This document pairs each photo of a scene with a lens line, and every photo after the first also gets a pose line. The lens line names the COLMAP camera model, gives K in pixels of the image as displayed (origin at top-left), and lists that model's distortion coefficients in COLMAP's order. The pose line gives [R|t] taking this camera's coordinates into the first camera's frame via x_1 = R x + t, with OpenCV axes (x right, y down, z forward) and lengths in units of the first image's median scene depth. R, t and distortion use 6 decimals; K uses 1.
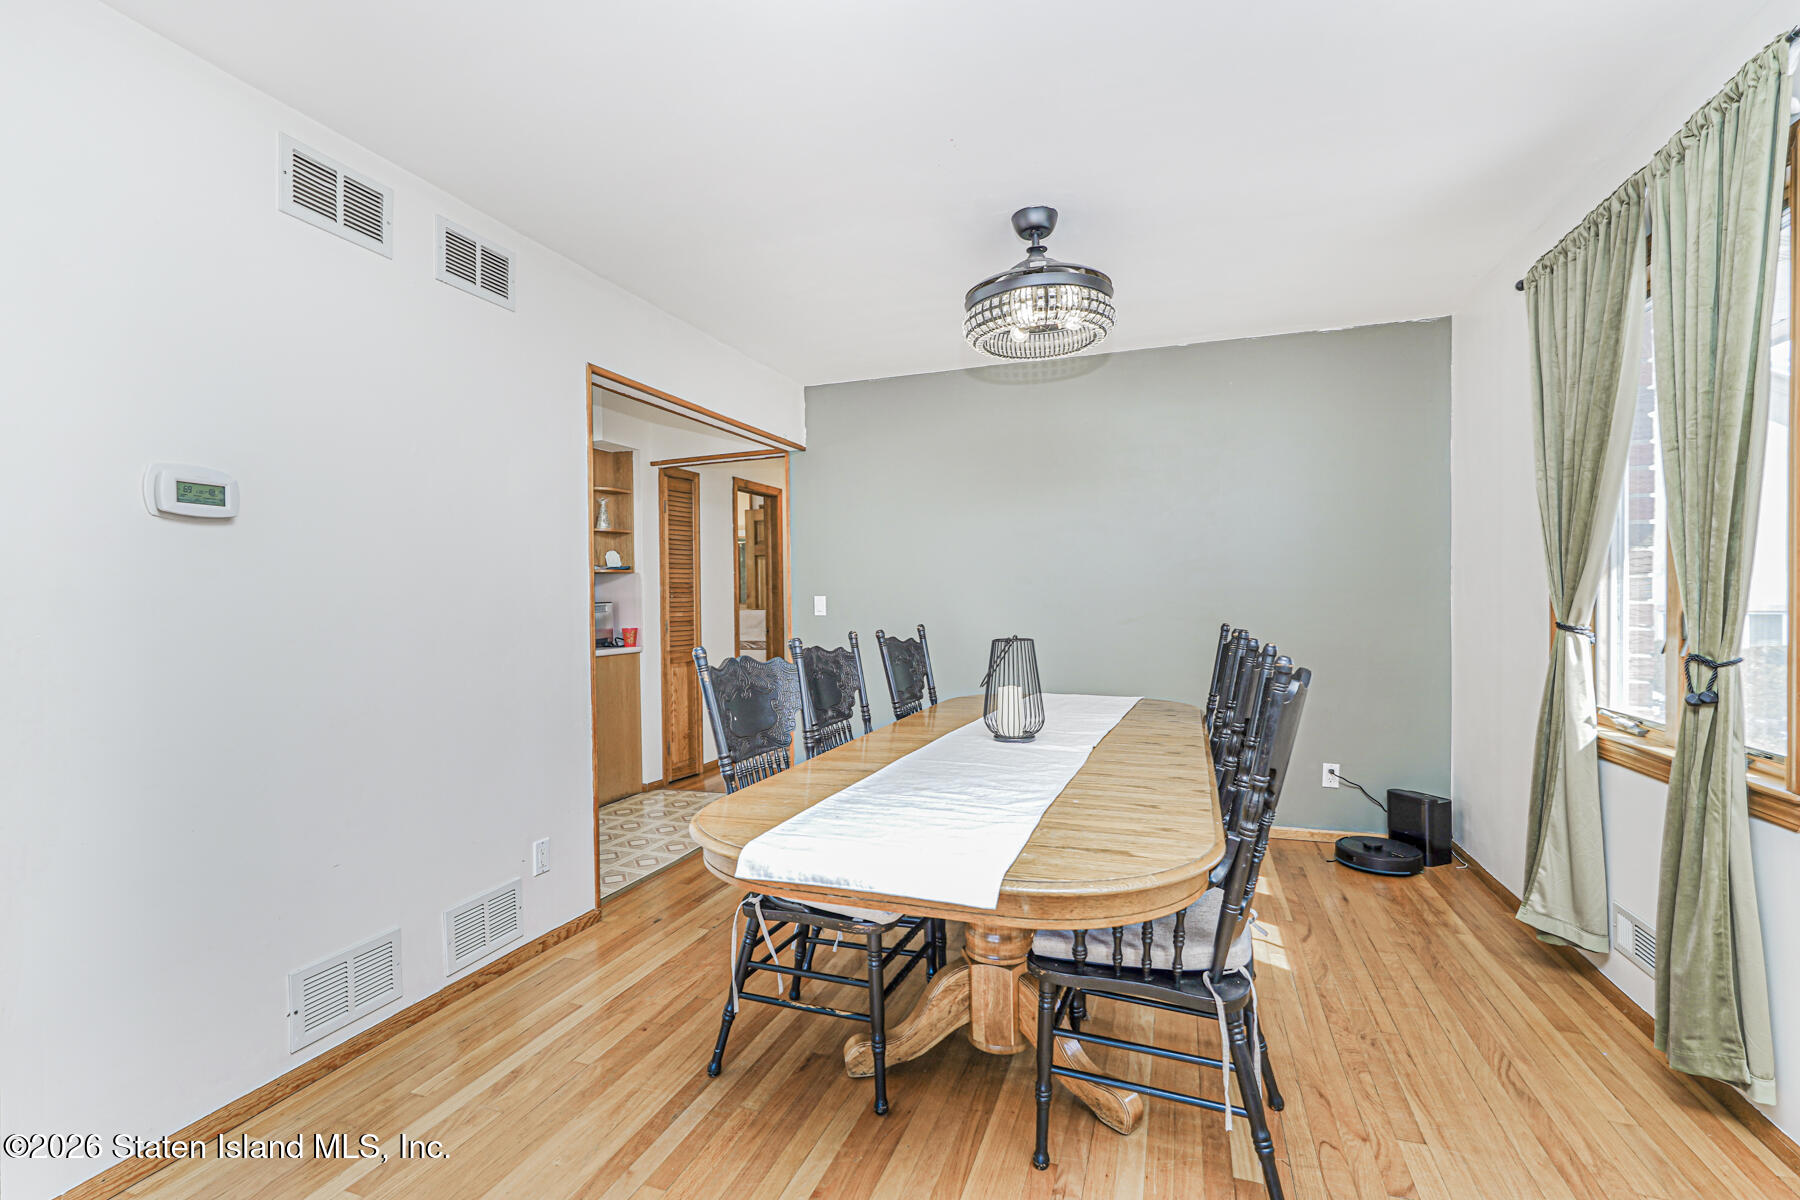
lens RADIAL K [[794.1, 0, 897.1], [0, 794.1, 606.2], [0, 0, 1]] dist [-0.020218, 0.011966]
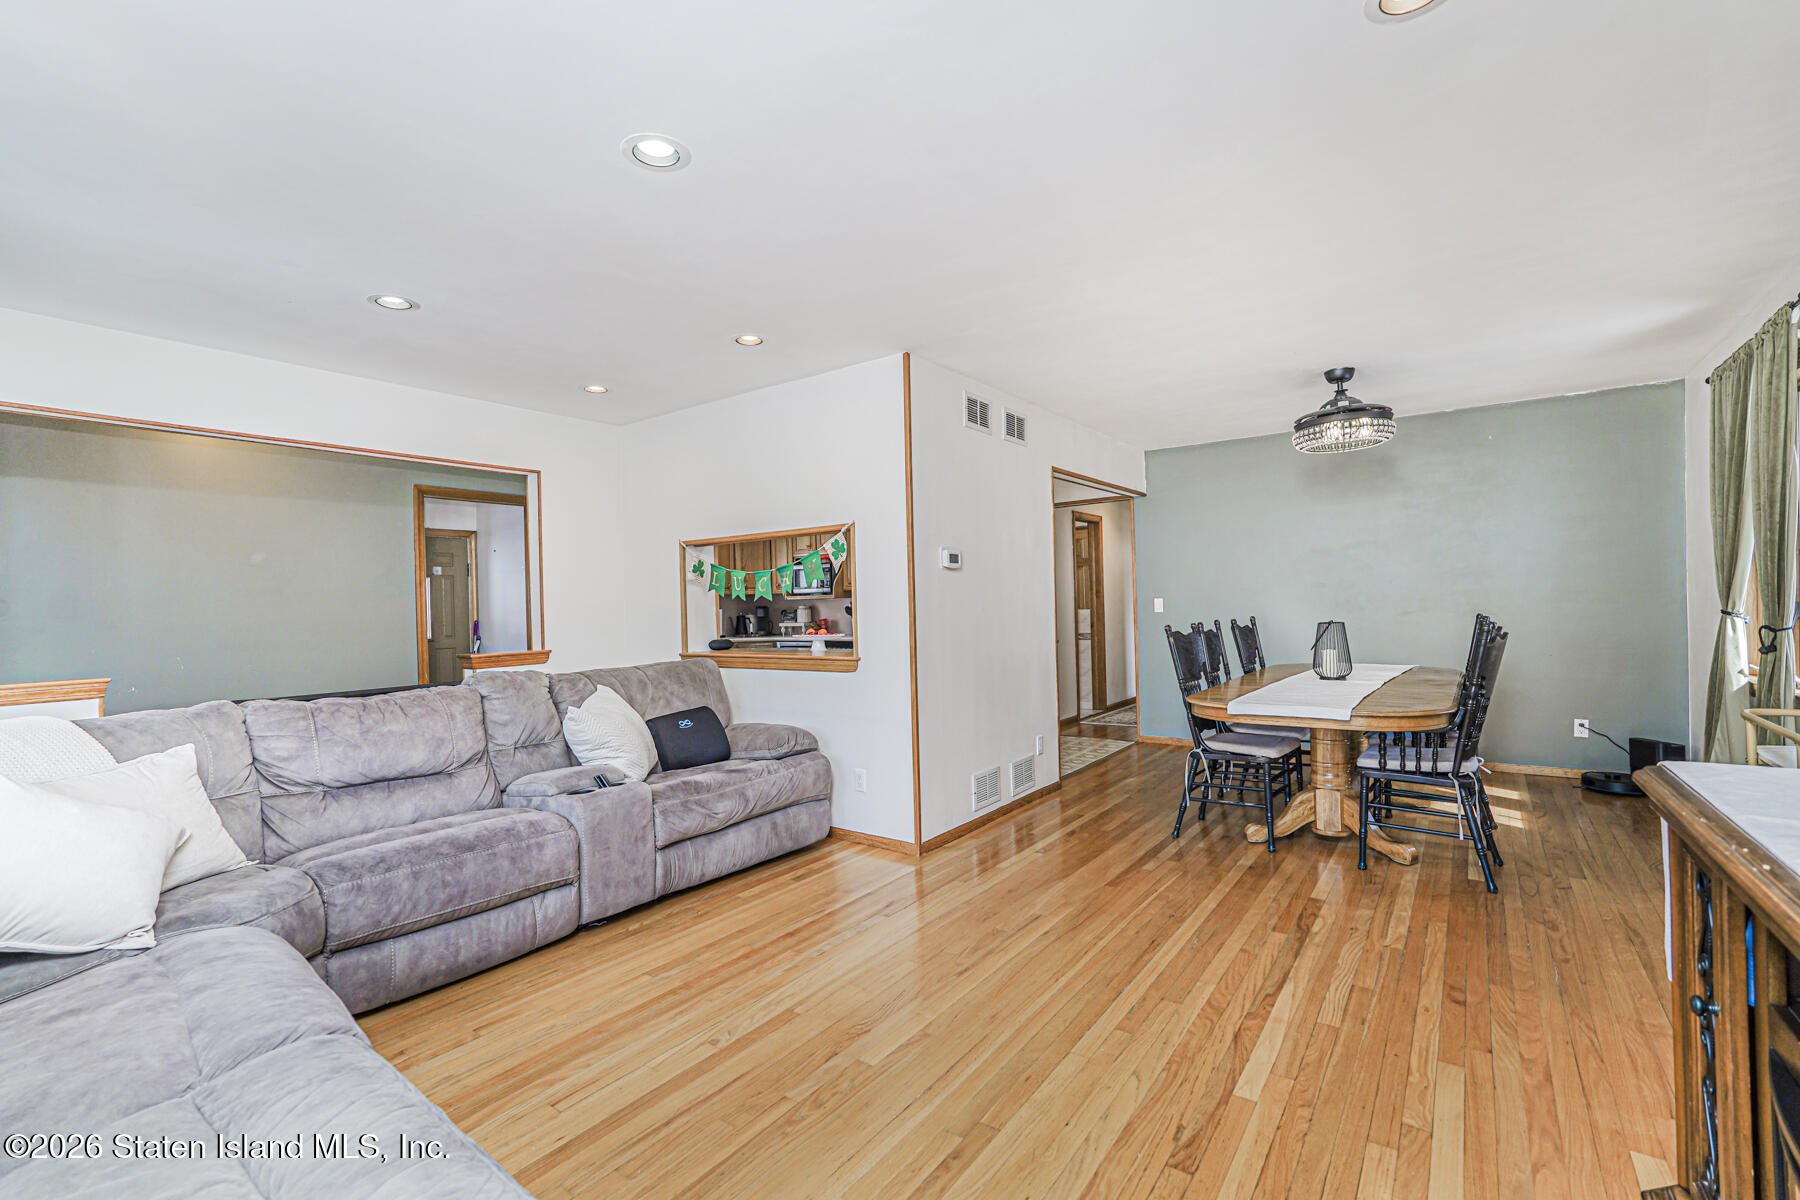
lens RADIAL K [[794.1, 0, 897.1], [0, 794.1, 606.2], [0, 0, 1]] dist [-0.020218, 0.011966]
pose [[0.958855, -0.011488, -0.283665, -0.277491], [0.010810, 0.999934, -0.003957, 0.003474], [0.283691, 0.000727, 0.958915, -0.942675]]
